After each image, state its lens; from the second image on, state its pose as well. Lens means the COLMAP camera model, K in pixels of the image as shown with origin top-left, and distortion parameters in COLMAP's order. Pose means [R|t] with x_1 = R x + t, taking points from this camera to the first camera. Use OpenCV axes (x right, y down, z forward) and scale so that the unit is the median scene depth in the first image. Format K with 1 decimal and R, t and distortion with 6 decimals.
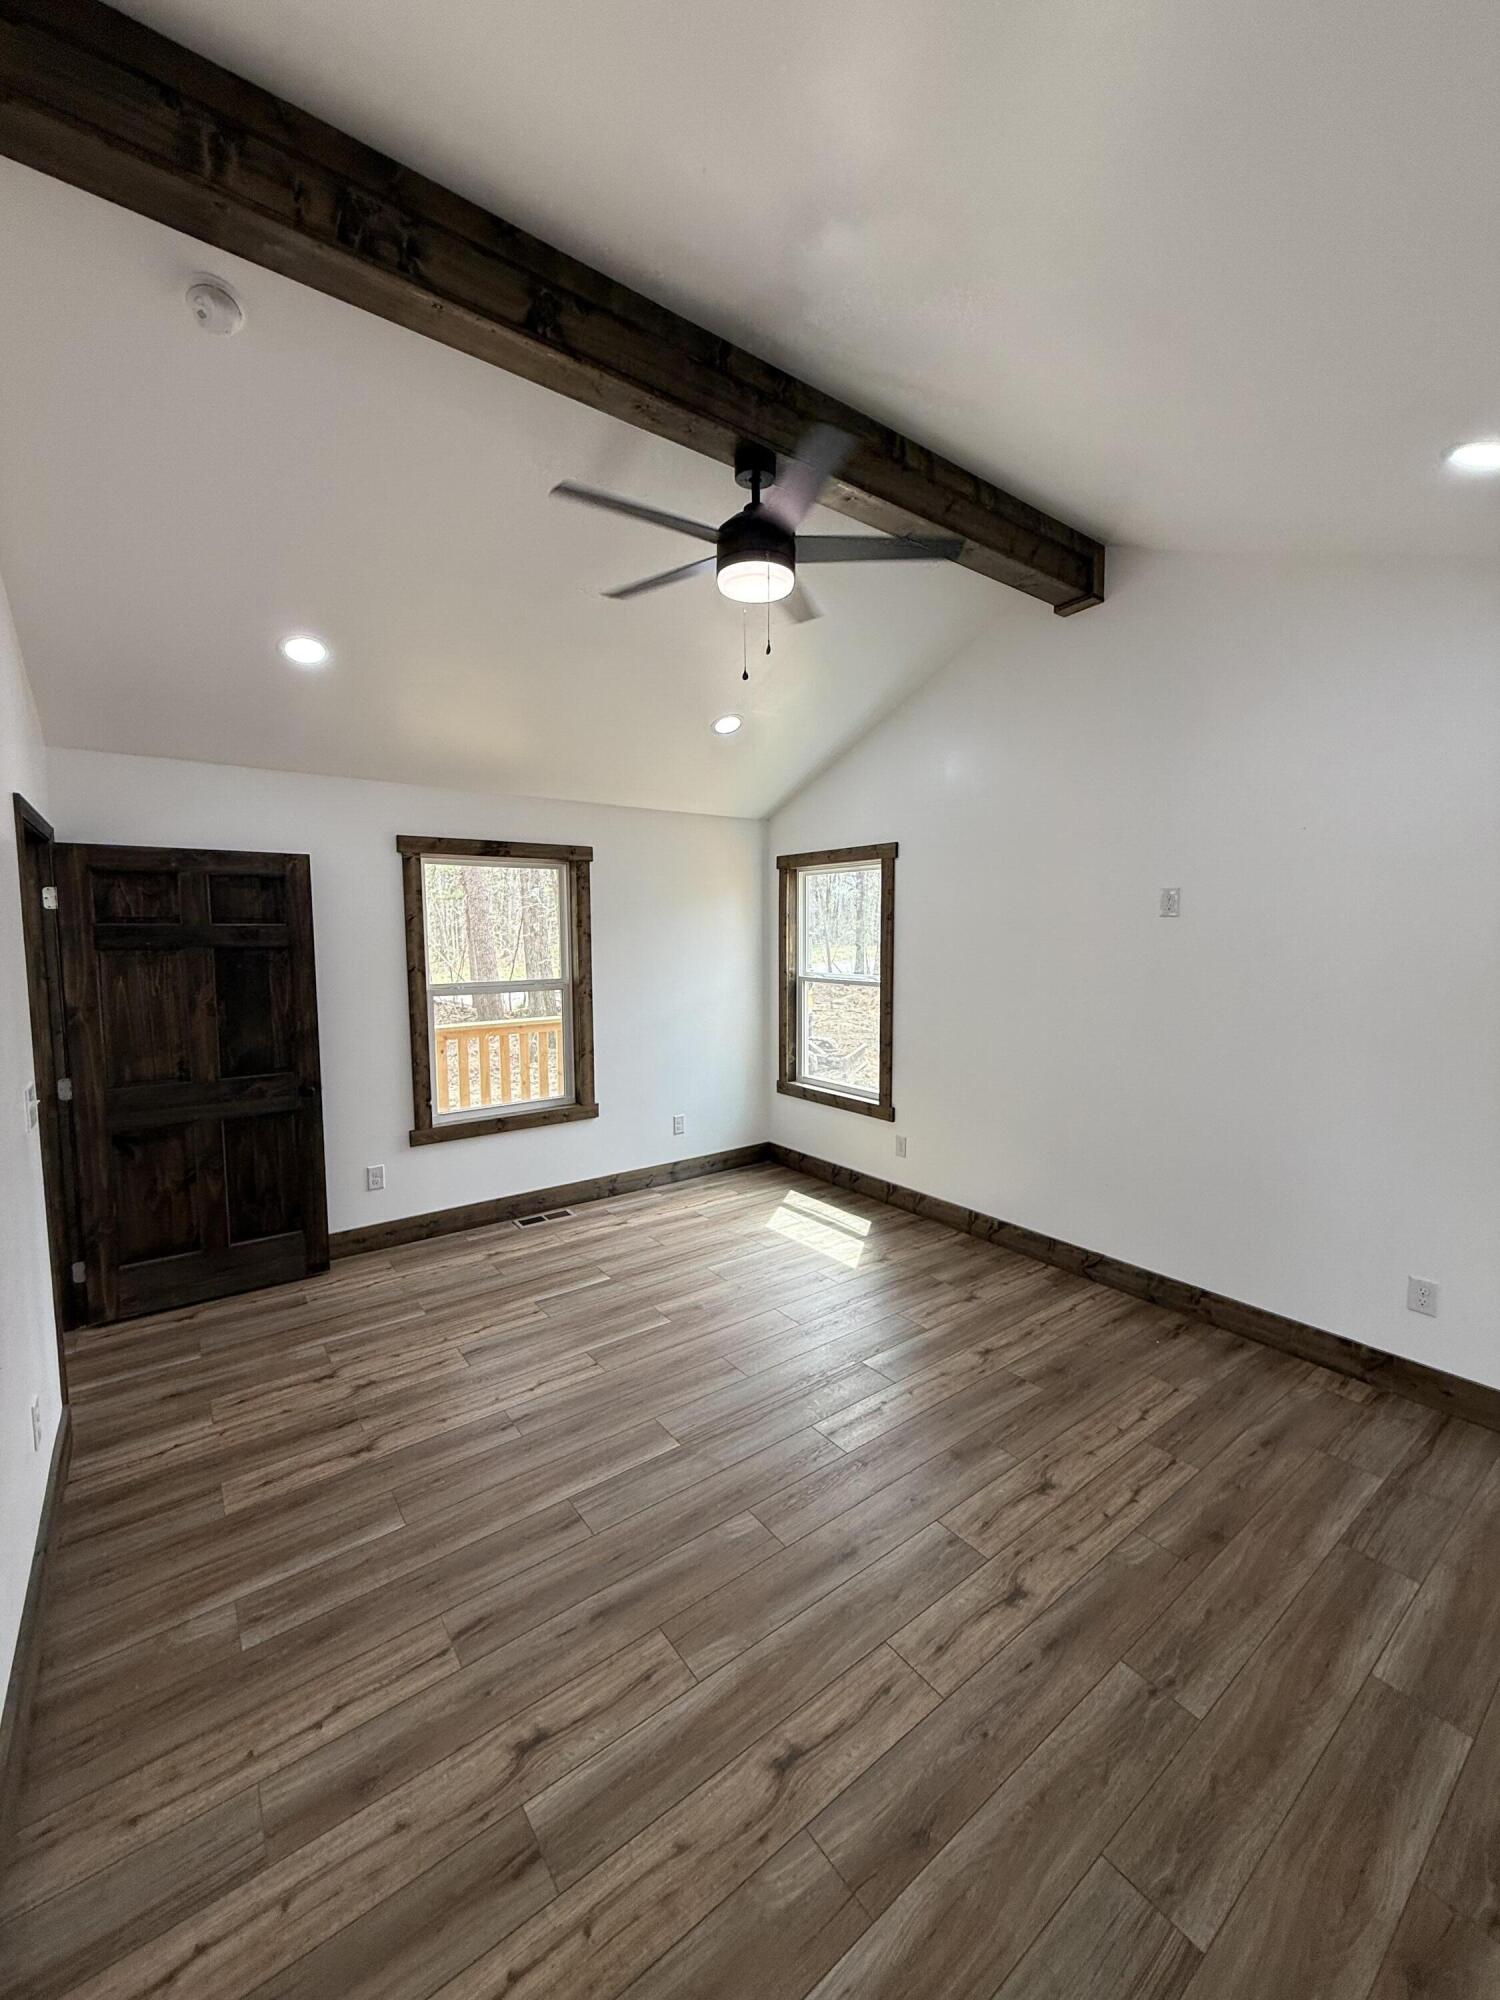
lens RADIAL K [[793.4, 0, 749.7], [0, 793.4, 994.2], [0, 0, 1]] dist [-0.001270, -0.000084]
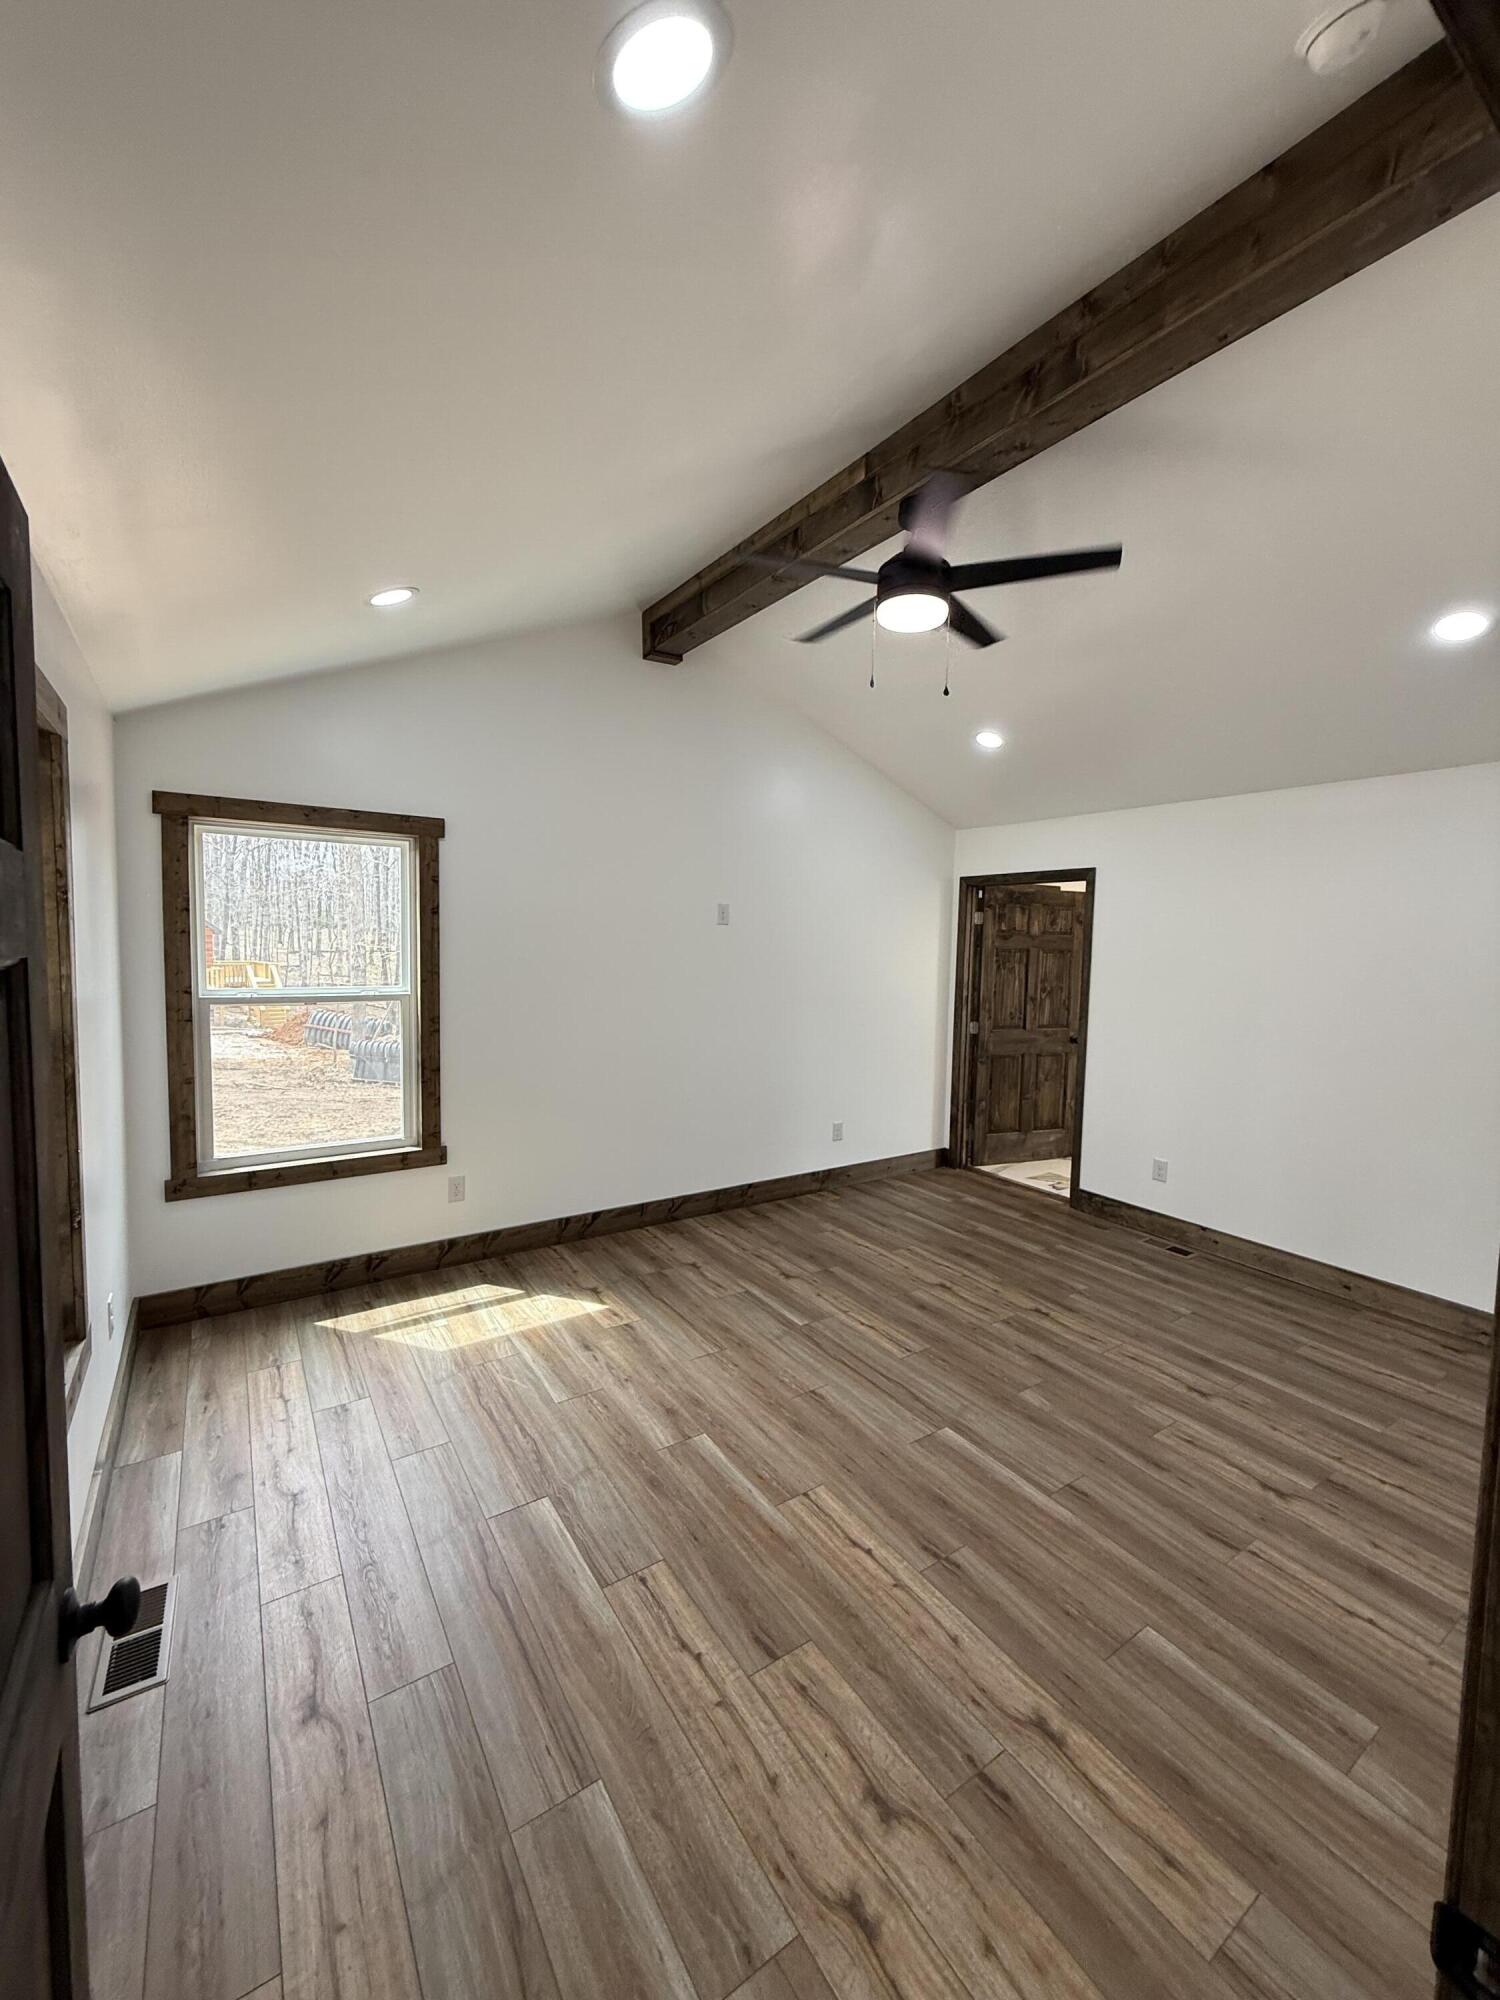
lens RADIAL K [[791.7, 0, 753.1], [0, 791.7, 991.8], [0, 0, 1]] dist [0.001668, 0.000350]
pose [[0.052138, -0.060697, 0.996794, -0.962655], [0.060791, 0.996493, 0.057499, -0.066846], [-0.996788, 0.057598, 0.055645, 1.014068]]
